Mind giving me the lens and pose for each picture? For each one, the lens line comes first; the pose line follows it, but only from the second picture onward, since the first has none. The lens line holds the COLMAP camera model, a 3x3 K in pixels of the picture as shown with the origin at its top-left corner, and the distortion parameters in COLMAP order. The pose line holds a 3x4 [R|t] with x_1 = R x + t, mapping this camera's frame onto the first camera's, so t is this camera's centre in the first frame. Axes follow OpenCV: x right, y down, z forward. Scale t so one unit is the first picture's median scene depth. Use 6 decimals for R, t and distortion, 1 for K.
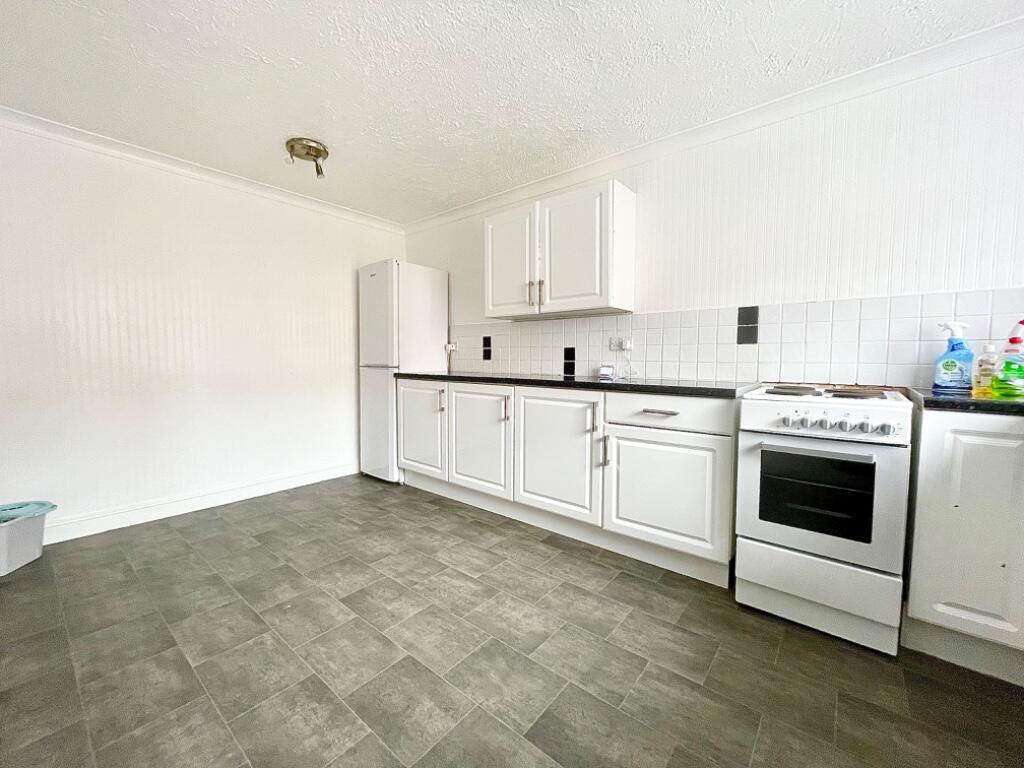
lens RADIAL K [[410.0, 0, 516.5], [0, 410.0, 383.6], [0, 0, 1]] dist [-0.007187, -0.000322]
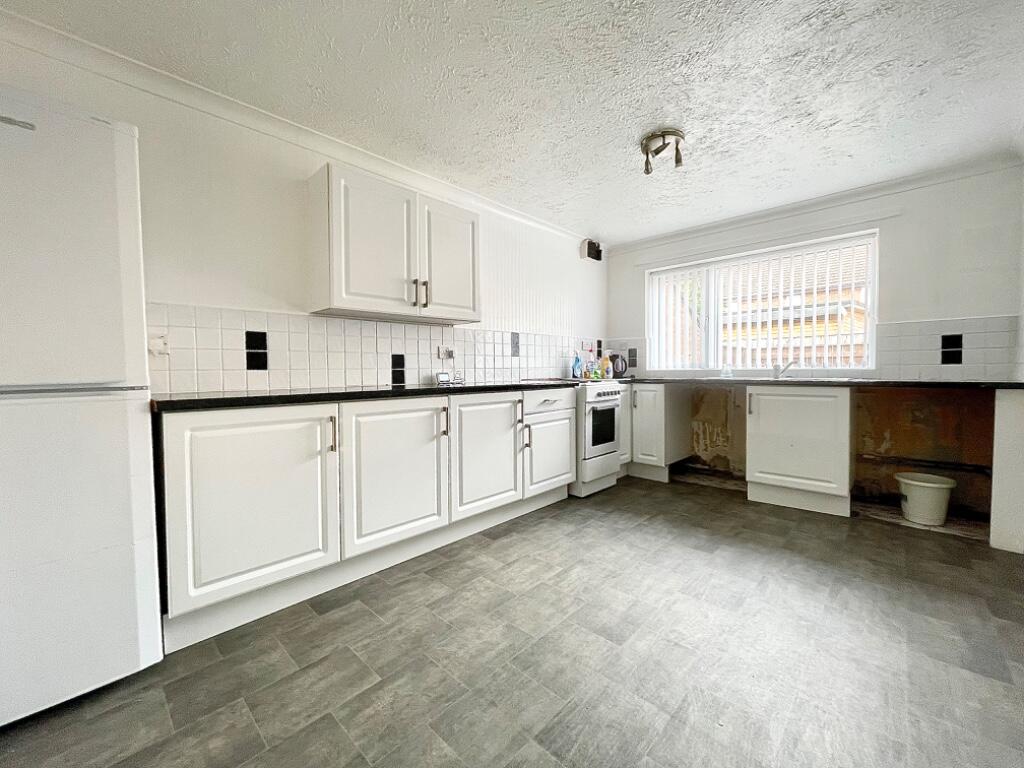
lens RADIAL K [[410.0, 0, 516.2], [0, 410.0, 379.2], [0, 0, 1]] dist [-0.007187, -0.000322]
pose [[0.075414, -0.035252, 0.996529, -0.868833], [0.069744, 0.997114, 0.029995, -0.045726], [-0.994710, 0.067240, 0.077655, 0.752153]]
